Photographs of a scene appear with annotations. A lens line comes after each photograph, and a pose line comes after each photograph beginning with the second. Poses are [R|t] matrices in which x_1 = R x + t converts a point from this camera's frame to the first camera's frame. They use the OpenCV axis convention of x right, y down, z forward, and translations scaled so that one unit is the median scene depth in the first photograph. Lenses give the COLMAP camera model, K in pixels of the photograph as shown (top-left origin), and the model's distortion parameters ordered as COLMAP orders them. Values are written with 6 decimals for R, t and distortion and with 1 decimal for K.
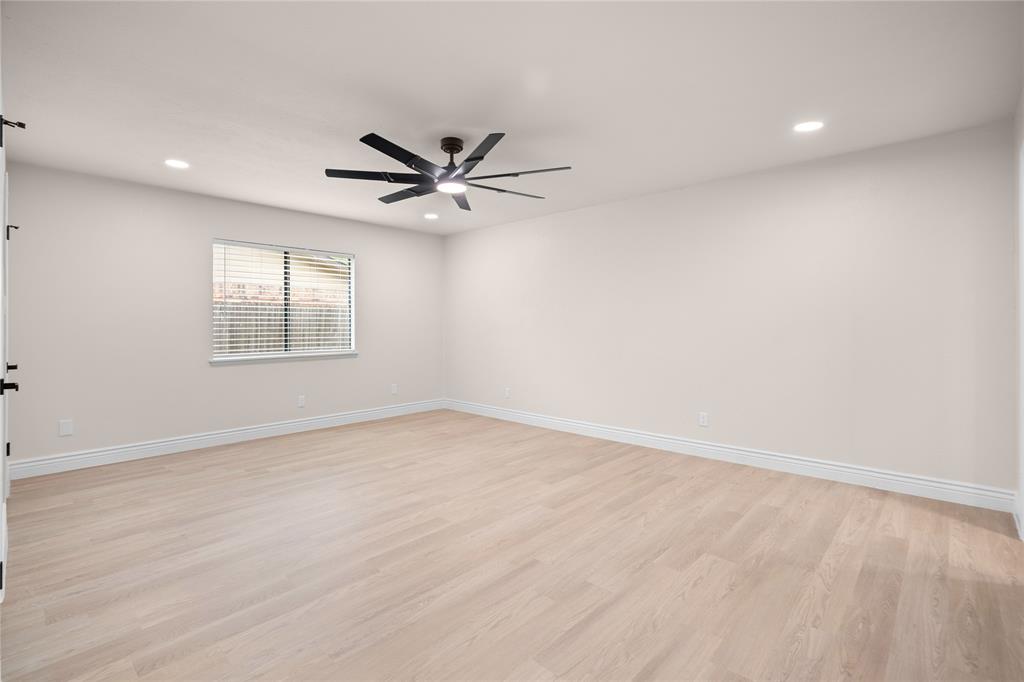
lens RADIAL K [[471.8, 0, 512.1], [0, 471.8, 328.2], [0, 0, 1]] dist [0.000123, 0.000020]
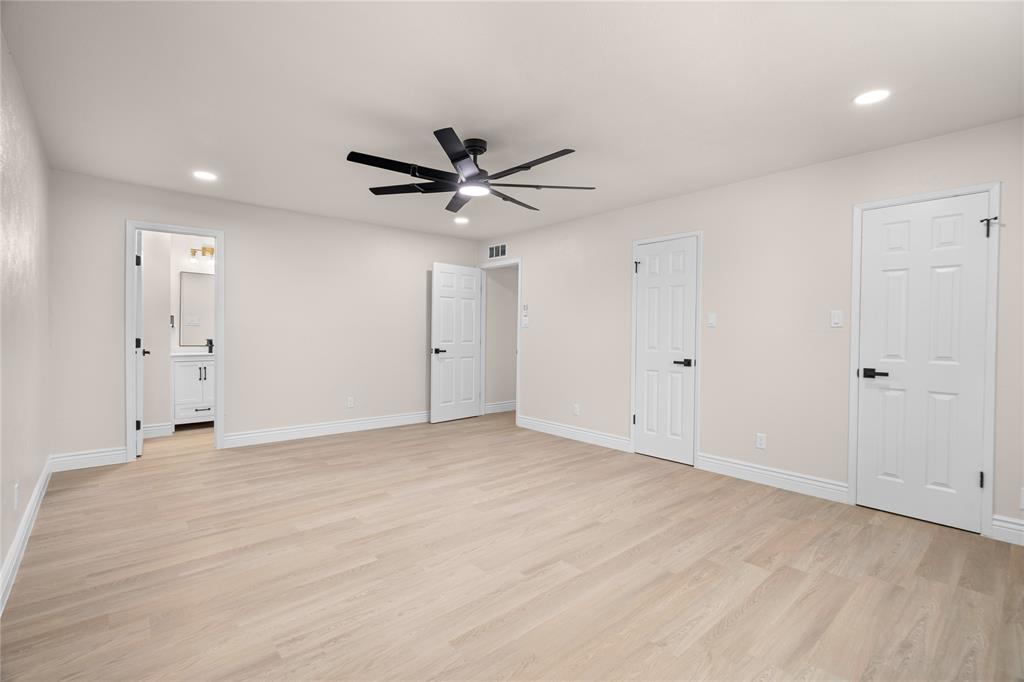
lens RADIAL K [[471.8, 0, 512.1], [0, 471.8, 328.2], [0, 0, 1]] dist [0.000123, 0.000020]
pose [[-0.995058, -0.004491, 0.099193, -0.317013], [-0.005187, 0.999964, -0.006768, -0.008237], [-0.099159, -0.007249, -0.995045, 2.034202]]
